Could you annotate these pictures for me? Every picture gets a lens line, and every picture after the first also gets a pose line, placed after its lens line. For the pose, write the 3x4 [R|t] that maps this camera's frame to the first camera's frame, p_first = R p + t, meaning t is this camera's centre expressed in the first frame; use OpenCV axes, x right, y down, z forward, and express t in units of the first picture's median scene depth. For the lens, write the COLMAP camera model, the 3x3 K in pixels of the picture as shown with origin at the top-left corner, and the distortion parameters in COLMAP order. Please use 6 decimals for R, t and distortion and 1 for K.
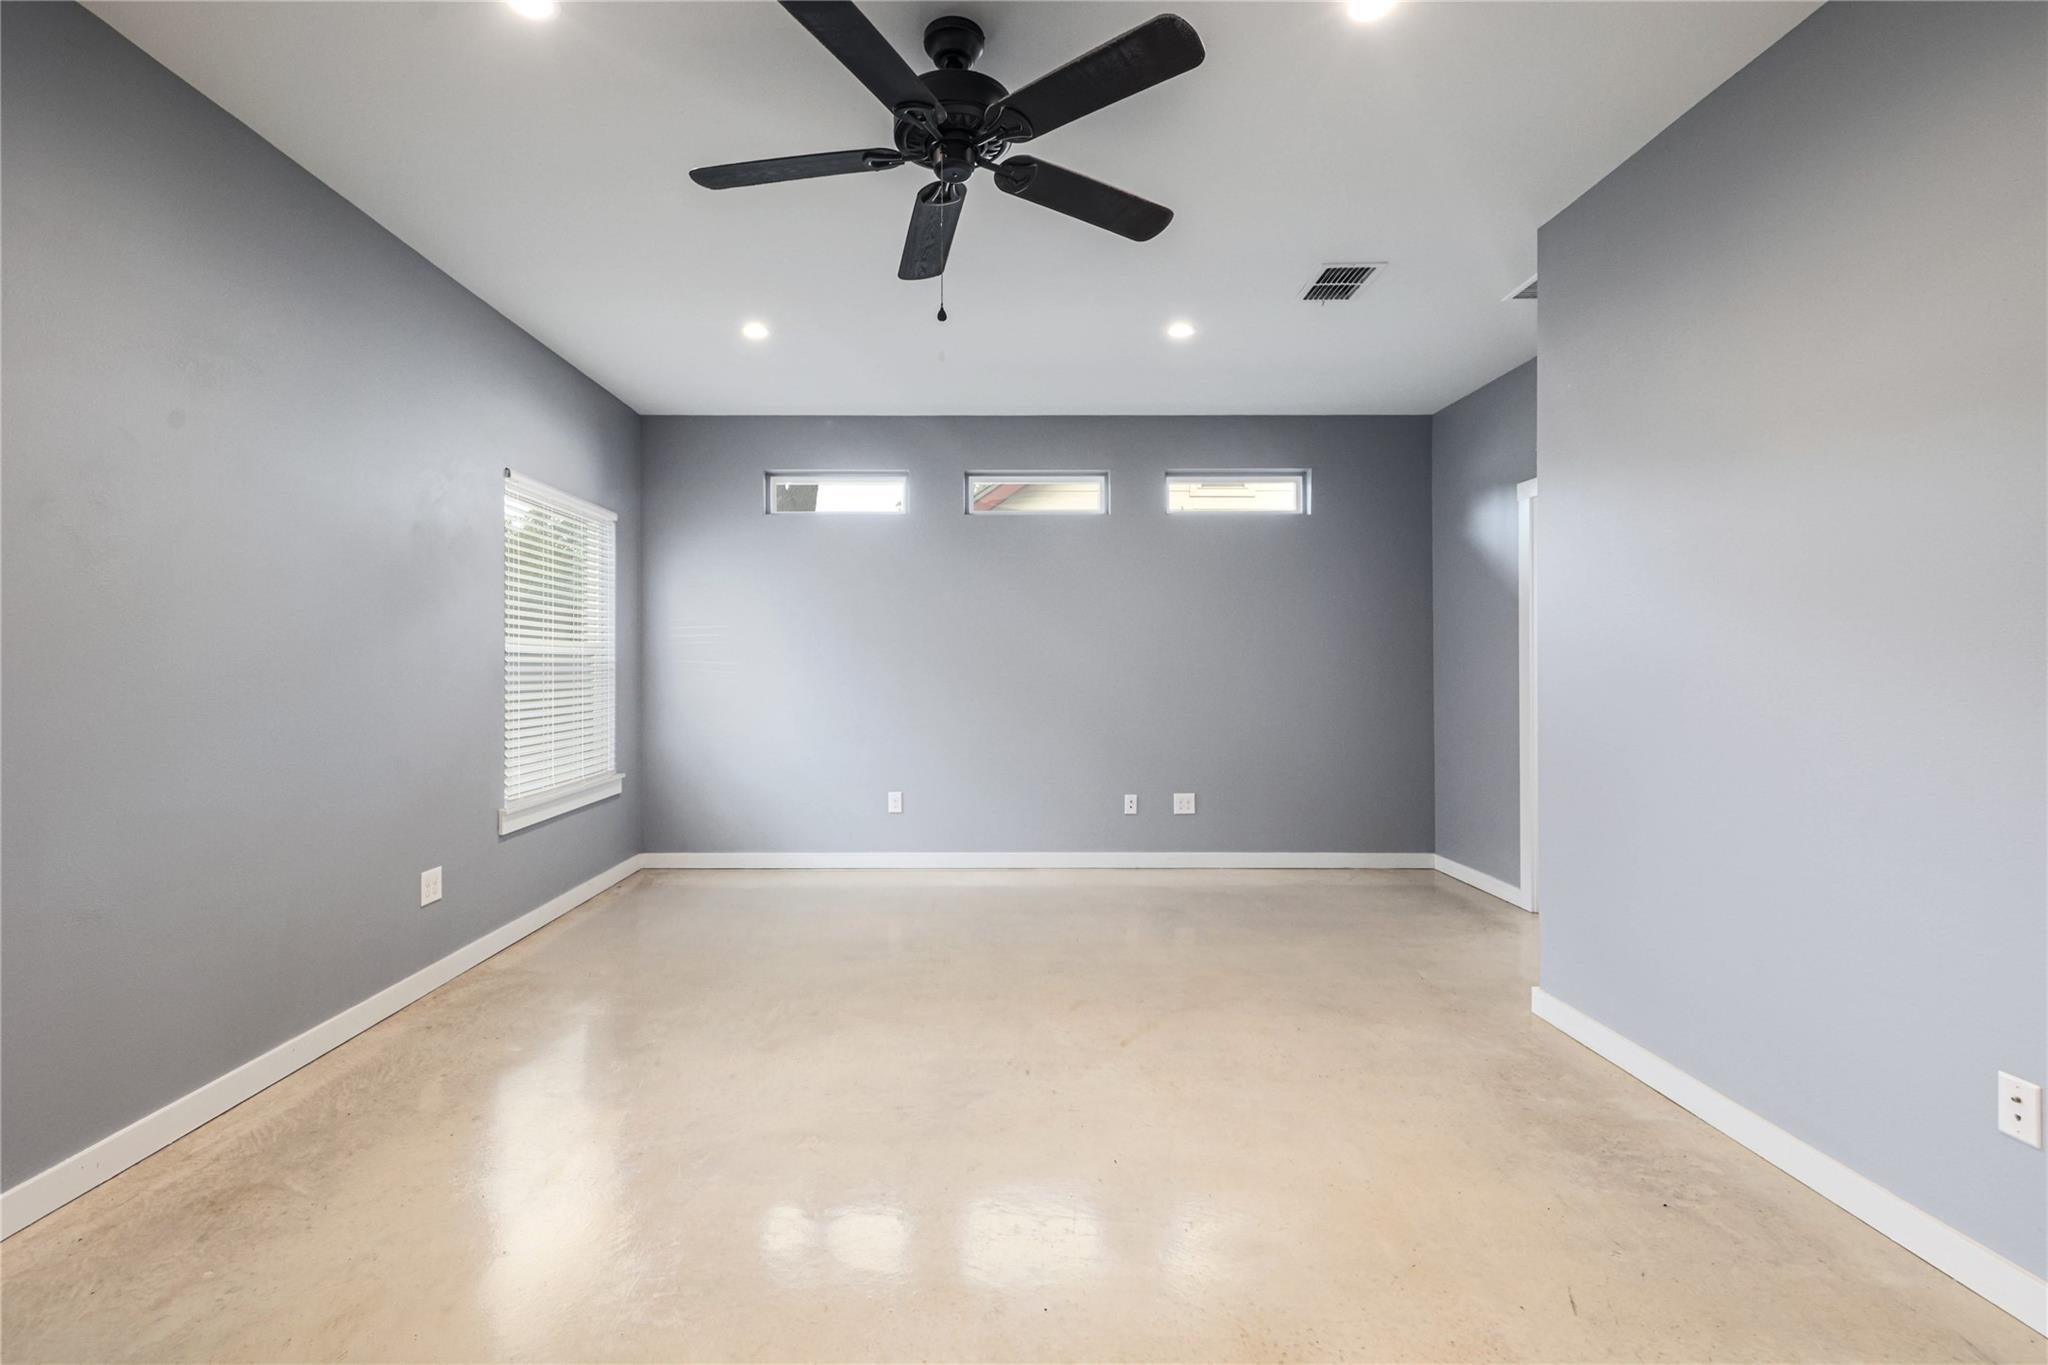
lens RADIAL K [[906.6, 0, 1015.4], [0, 906.6, 668.4], [0, 0, 1]] dist [-0.000581, -0.000344]
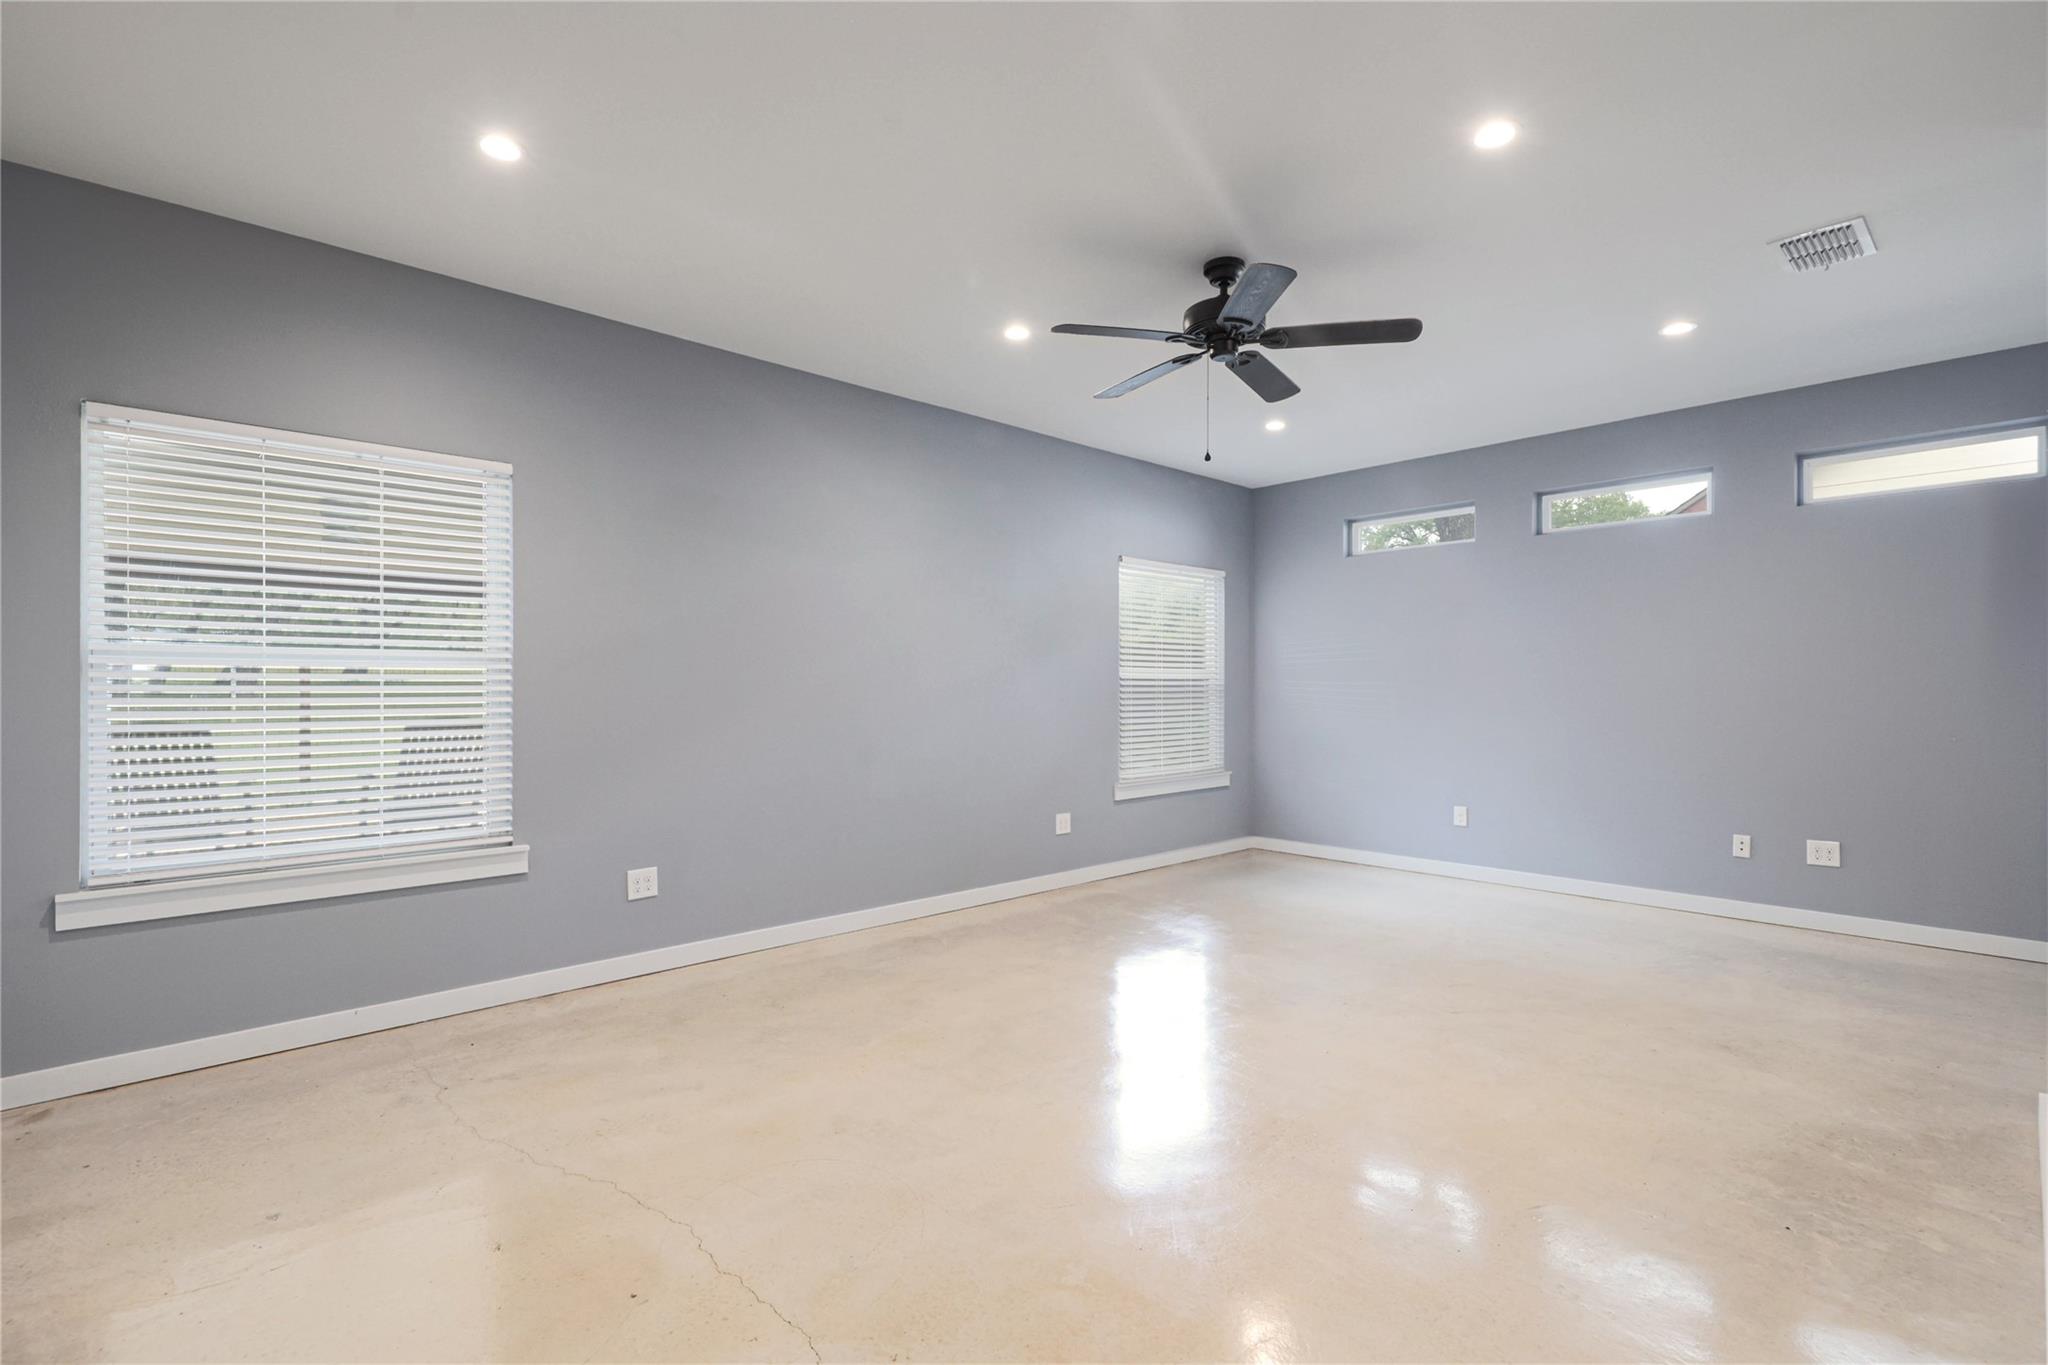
lens RADIAL K [[906.6, 0, 1015.4], [0, 906.6, 668.4], [0, 0, 1]] dist [-0.000581, -0.000344]
pose [[0.680215, -0.018370, -0.732782, 0.318546], [-0.000273, 0.999680, -0.025314, 0.002710], [0.733012, 0.017419, 0.679992, -0.108889]]
